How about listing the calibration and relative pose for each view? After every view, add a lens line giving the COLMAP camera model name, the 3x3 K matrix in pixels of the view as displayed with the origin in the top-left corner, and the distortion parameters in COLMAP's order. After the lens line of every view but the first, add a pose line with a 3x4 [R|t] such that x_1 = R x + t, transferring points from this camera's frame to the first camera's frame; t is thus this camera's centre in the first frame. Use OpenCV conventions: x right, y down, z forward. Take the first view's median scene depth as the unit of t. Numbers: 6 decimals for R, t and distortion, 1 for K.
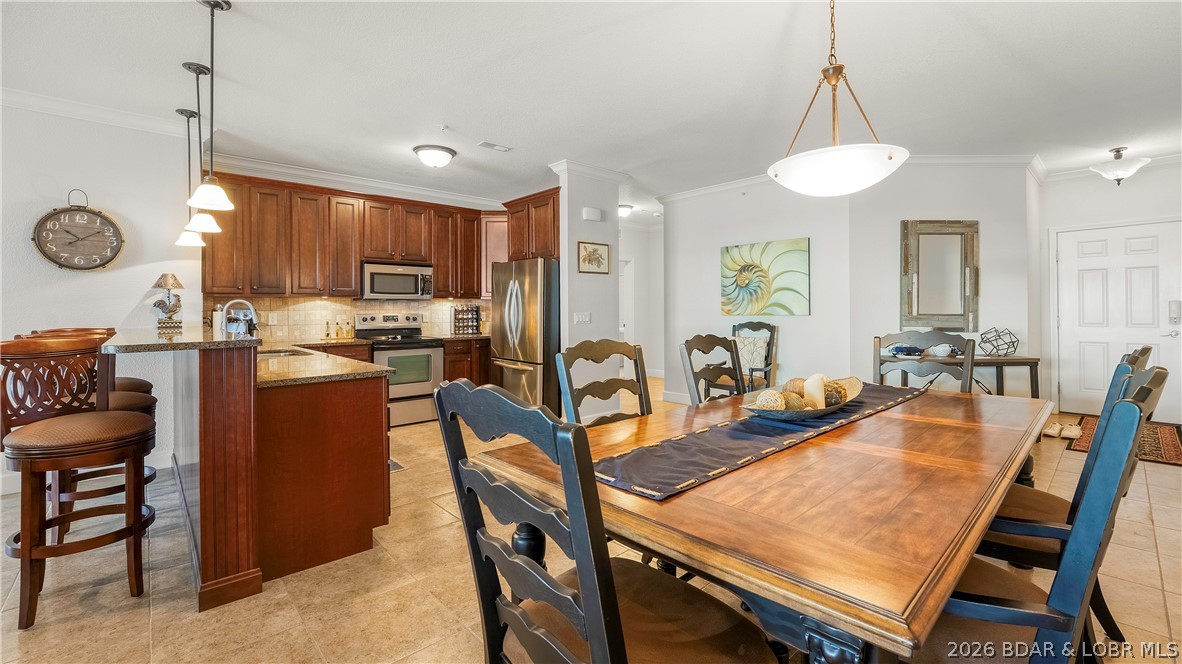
lens RADIAL K [[495.7, 0, 589.6], [0, 495.7, 305.4], [0, 0, 1]] dist [-0.004520, 0.000193]
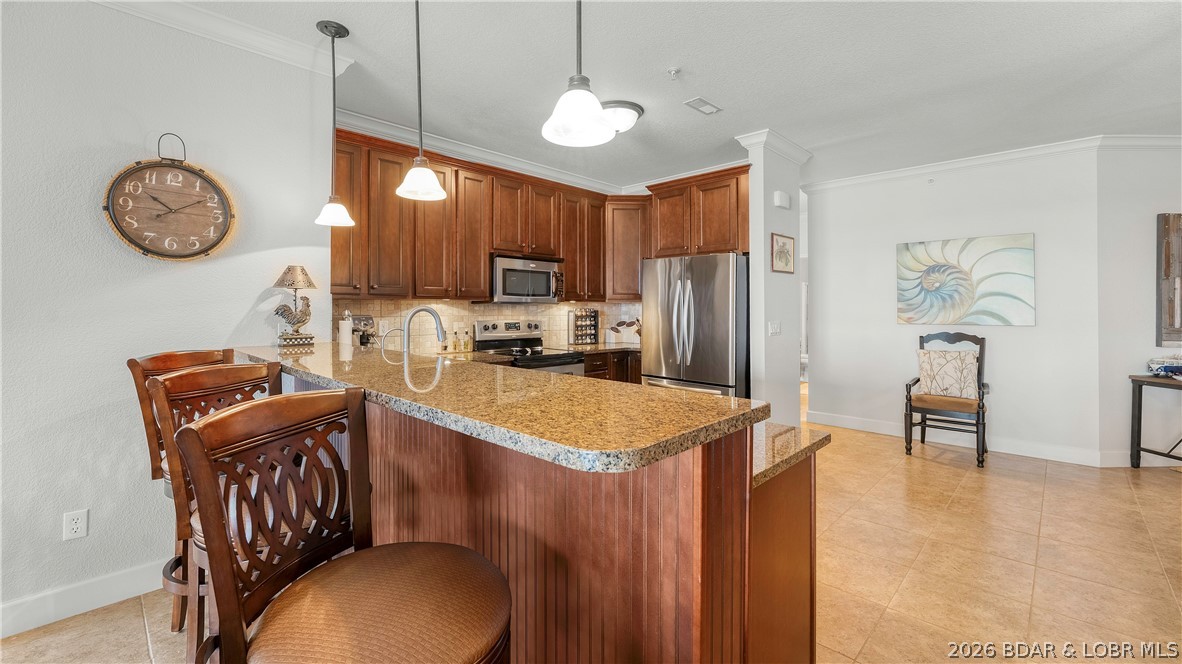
lens RADIAL K [[490.4, 0, 586.7], [0, 490.4, 299.5], [0, 0, 1]] dist [0.001985, -0.000202]
pose [[0.998325, 0.008198, 0.057268, -0.343189], [-0.007601, 0.999915, -0.010635, -0.009749], [-0.057350, 0.010182, 0.998302, 0.212587]]
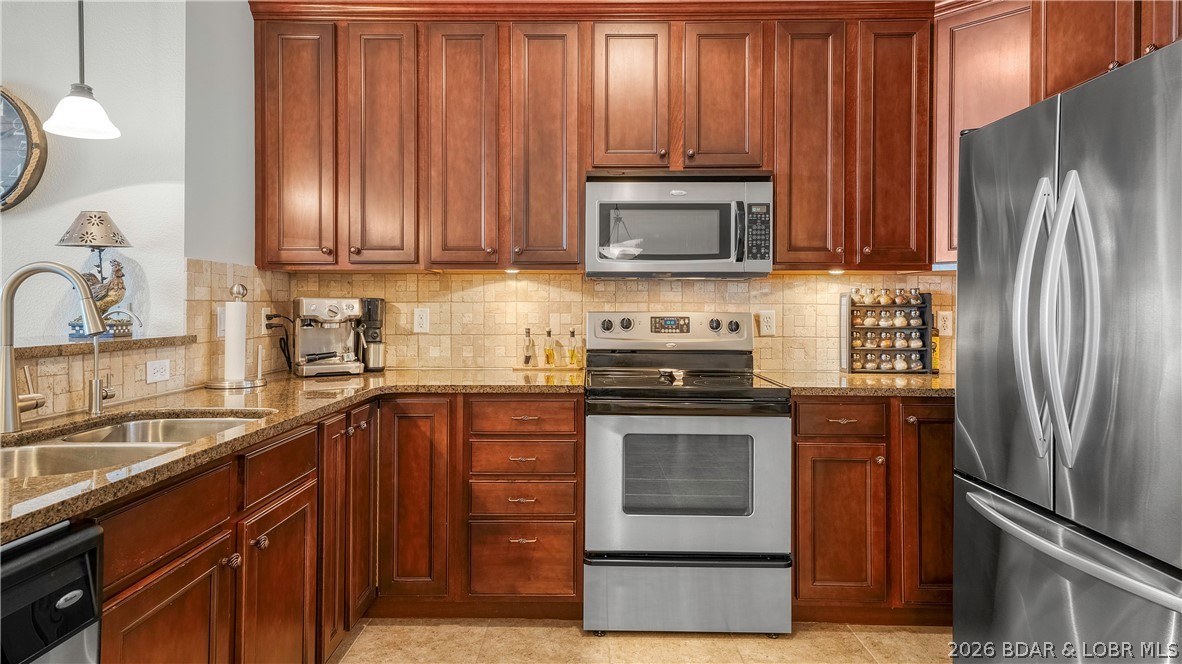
lens RADIAL K [[660.2, 0, 590.5], [0, 660.2, 301.6], [0, 0, 1]] dist [0.029506, 0.000138]
pose [[0.727769, -0.000611, -0.685822, -0.093846], [-0.000803, 0.999998, -0.001744, 0.010168], [0.685822, 0.001820, 0.727767, 0.604274]]
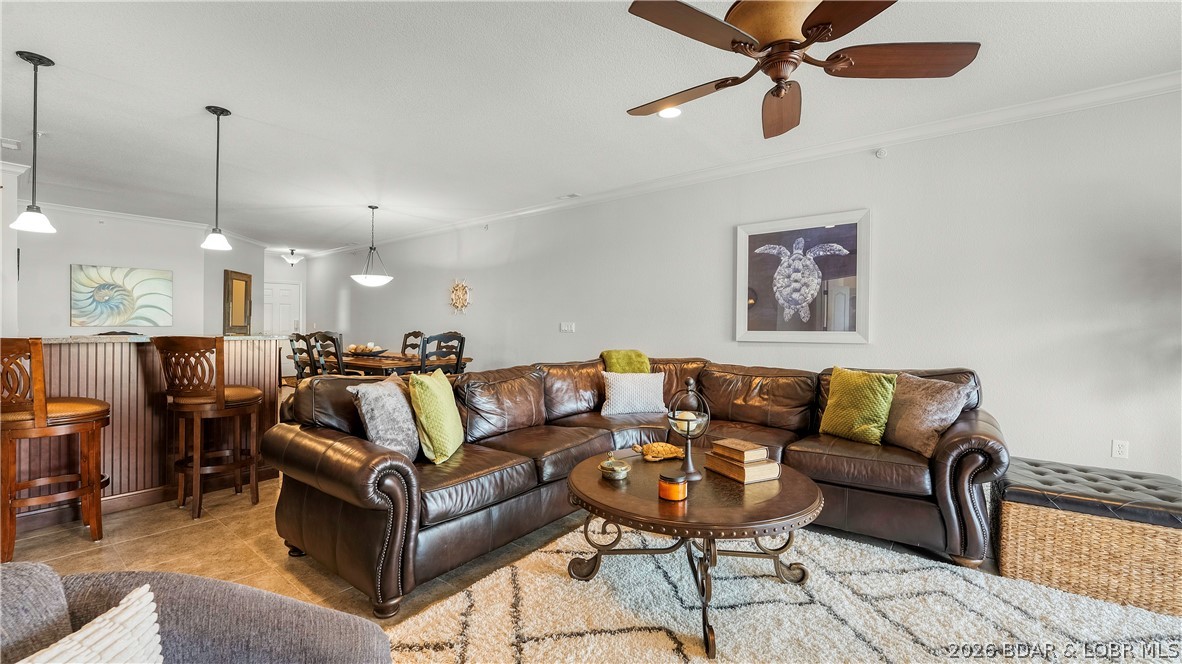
lens RADIAL K [[473.2, 0, 590.3], [0, 473.2, 328.7], [0, 0, 1]] dist [-0.001325, -0.000436]
pose [[-0.172854, -0.001294, 0.984947, -1.049384], [-0.009674, 0.999953, -0.000384, 0.015841], [-0.984900, -0.009595, -0.172858, 0.059494]]
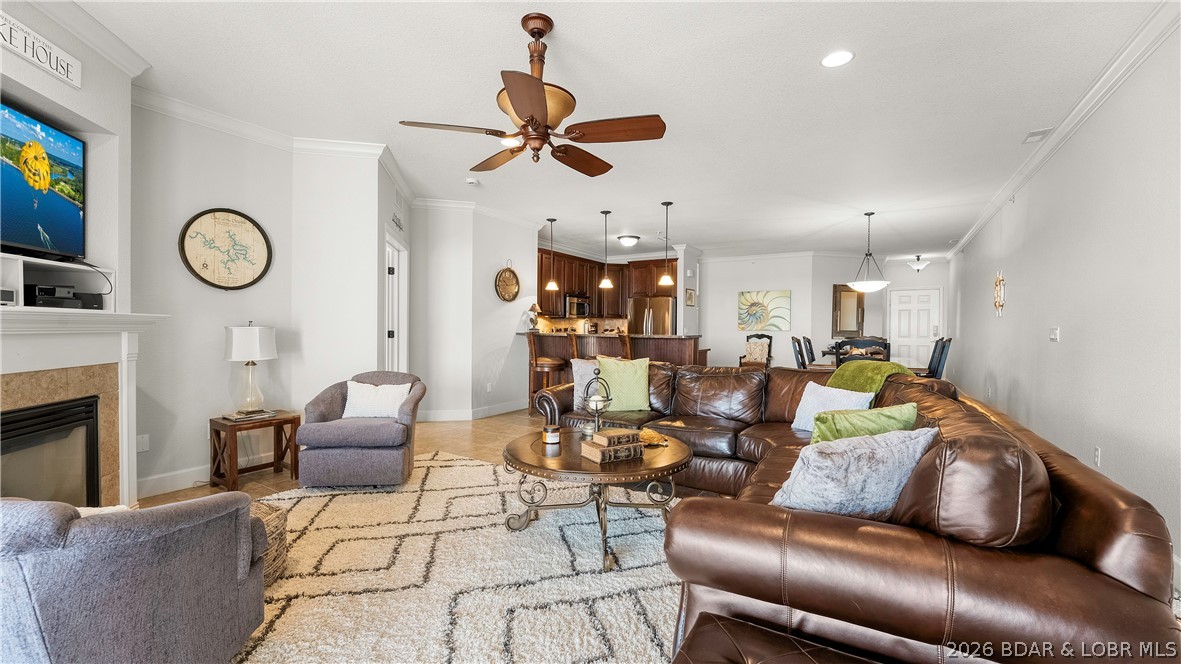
lens RADIAL K [[502.9, 0, 590.5], [0, 502.9, 332.0], [0, 0, 1]] dist [0.001375, 0.000123]
pose [[0.956245, 0.010633, 0.292374, -0.838564], [-0.015324, 0.999788, 0.013759, 0.009965], [-0.292166, -0.017637, 0.956205, -0.619064]]
